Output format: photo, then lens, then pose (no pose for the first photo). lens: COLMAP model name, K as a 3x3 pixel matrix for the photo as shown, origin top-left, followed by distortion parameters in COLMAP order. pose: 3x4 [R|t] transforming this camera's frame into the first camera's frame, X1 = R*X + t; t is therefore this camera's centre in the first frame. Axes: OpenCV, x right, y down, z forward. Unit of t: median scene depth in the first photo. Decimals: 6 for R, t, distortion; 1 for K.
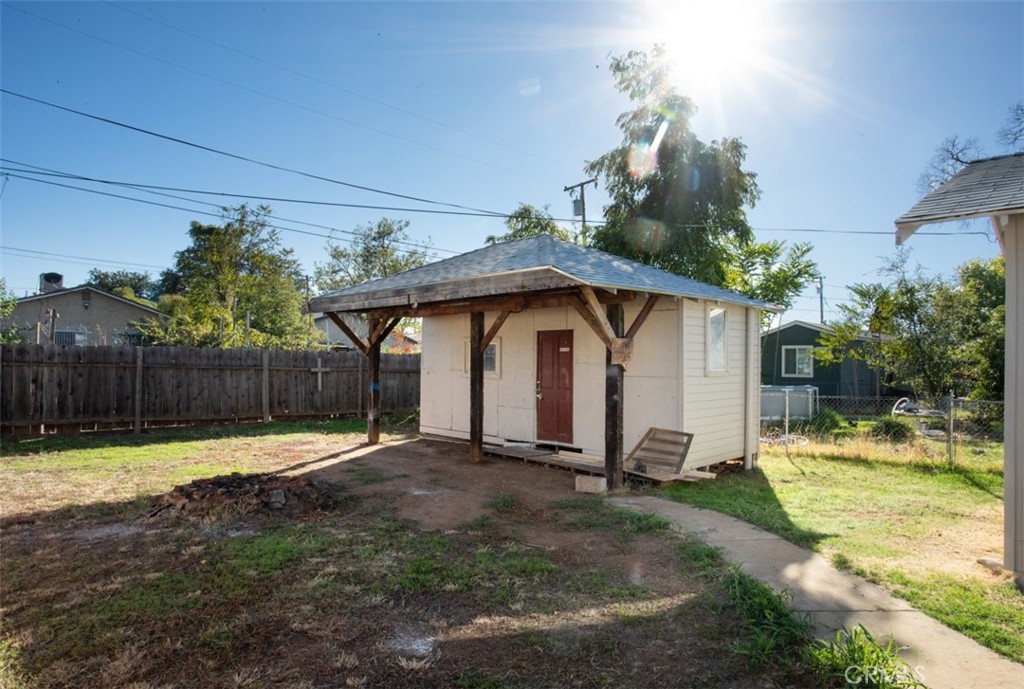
lens RADIAL K [[618.9, 0, 512.0], [0, 618.9, 344.5], [0, 0, 1]] dist [-0.031732, 0.000587]
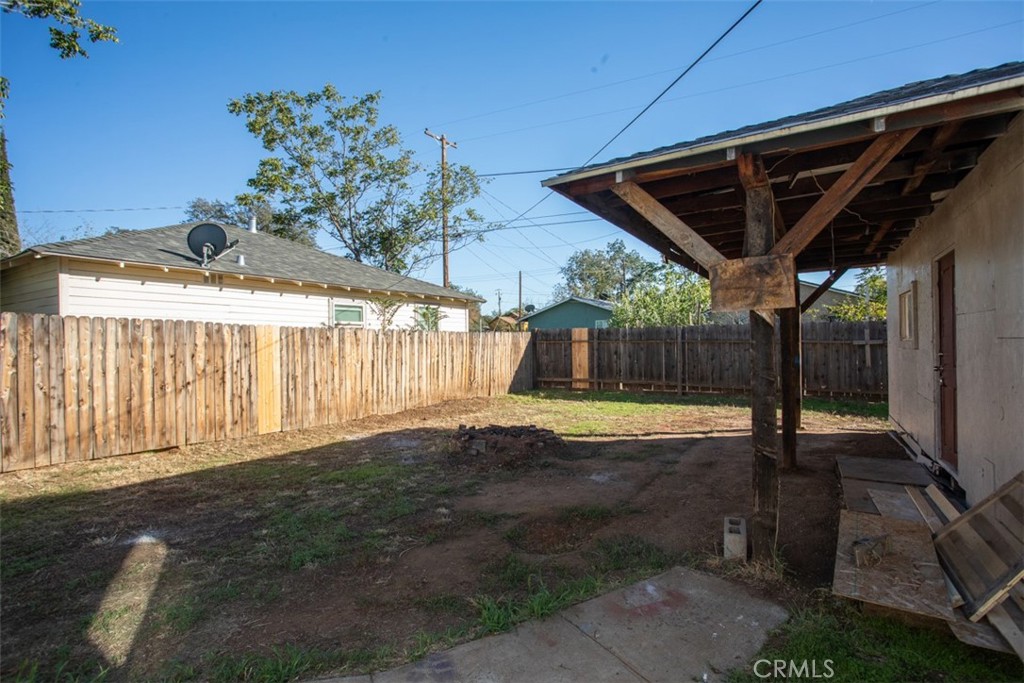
lens RADIAL K [[500.8, 0, 512.0], [0, 500.8, 341.5], [0, 0, 1]] dist [-0.044062, 0.000576]
pose [[0.243052, -0.019099, -0.969825, 0.311798], [0.043938, 0.998997, -0.008662, 0.030709], [0.969017, -0.040507, 0.243648, 0.446584]]
